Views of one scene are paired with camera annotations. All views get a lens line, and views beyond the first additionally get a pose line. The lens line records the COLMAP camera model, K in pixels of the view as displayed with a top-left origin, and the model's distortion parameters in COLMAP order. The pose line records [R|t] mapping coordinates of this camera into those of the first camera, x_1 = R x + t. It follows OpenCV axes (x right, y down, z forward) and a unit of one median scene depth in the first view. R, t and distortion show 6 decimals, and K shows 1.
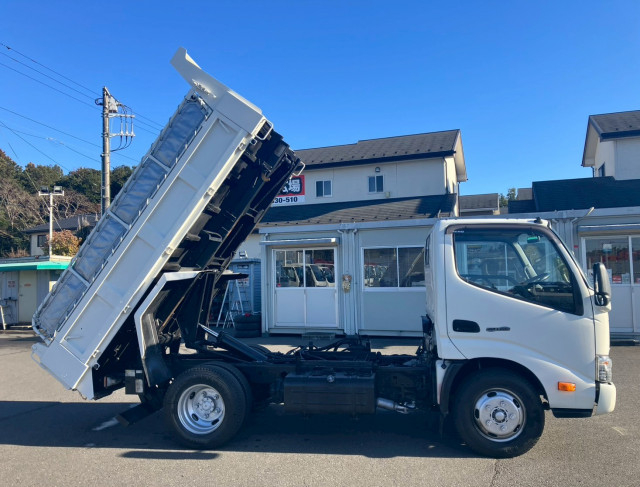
lens RADIAL K [[524.9, 0, 313.1], [0, 524.9, 237.5], [0, 0, 1]] dist [0.033777, -0.011652]
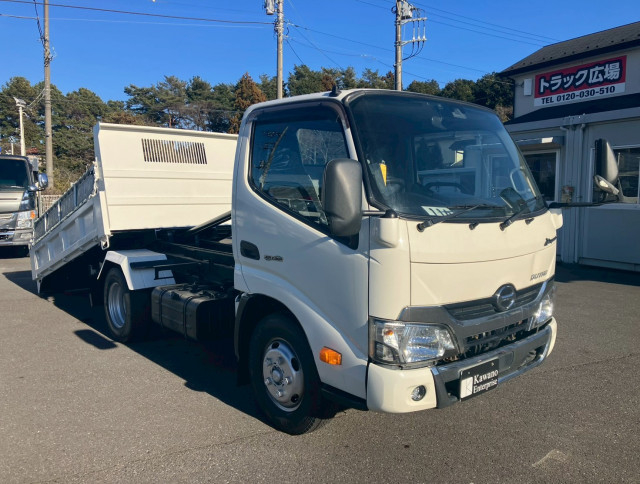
lens RADIAL K [[526.2, 0, 323.0], [0, 526.2, 237.0], [0, 0, 1]] dist [0.027499, -0.009641]
pose [[0.769622, 0.073627, -0.634240, 0.196812], [0.033234, 0.987363, 0.154948, 0.009568], [0.637634, -0.140330, 0.757450, 0.121841]]
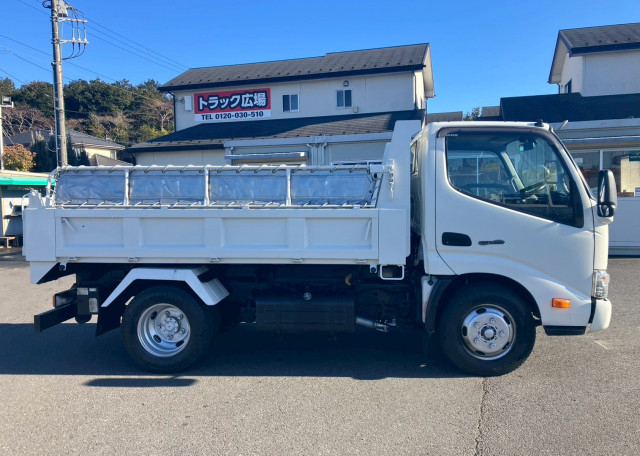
lens RADIAL K [[519.0, 0, 310.2], [0, 519.0, 213.2], [0, 0, 1]] dist [0.020727, 0.001663]
pose [[0.998072, -0.002264, 0.062019, -0.004083], [-0.004460, 0.994133, 0.108076, 0.006871], [-0.061900, -0.108145, 0.992206, 0.030888]]
